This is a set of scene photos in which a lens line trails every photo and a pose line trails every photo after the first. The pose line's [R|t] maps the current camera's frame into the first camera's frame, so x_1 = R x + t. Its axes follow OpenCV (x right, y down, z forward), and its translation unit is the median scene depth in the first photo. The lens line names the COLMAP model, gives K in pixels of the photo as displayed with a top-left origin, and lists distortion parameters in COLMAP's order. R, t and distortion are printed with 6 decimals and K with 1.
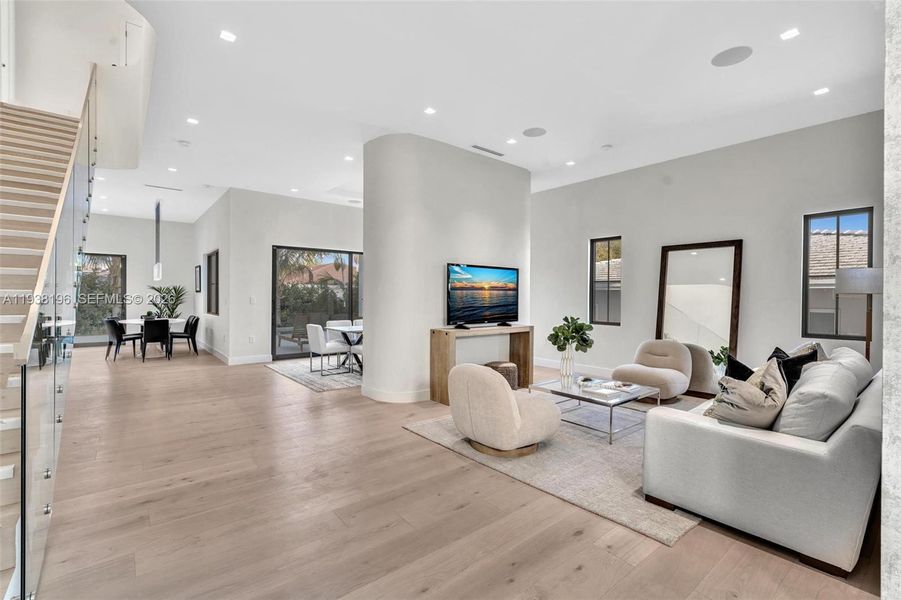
lens RADIAL K [[400.0, 0, 450.3], [0, 400.0, 295.1], [0, 0, 1]] dist [-0.000841, 0.000111]
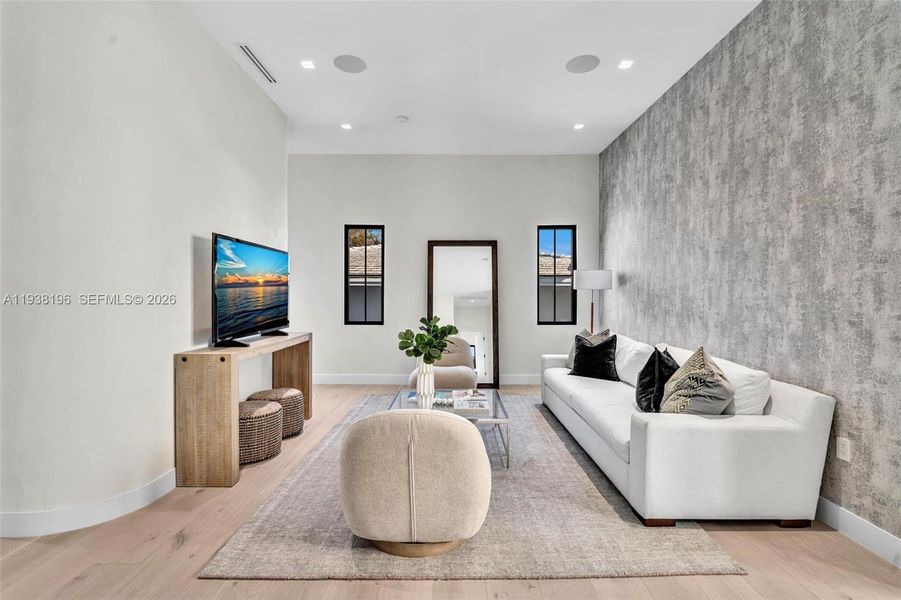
lens RADIAL K [[400.0, 0, 450.3], [0, 400.0, 295.1], [0, 0, 1]] dist [-0.000841, 0.000111]
pose [[0.638445, -0.023309, 0.769314, -0.220693], [0.002292, 0.999594, 0.028384, -0.016411], [-0.769664, -0.016358, 0.638240, 0.358507]]
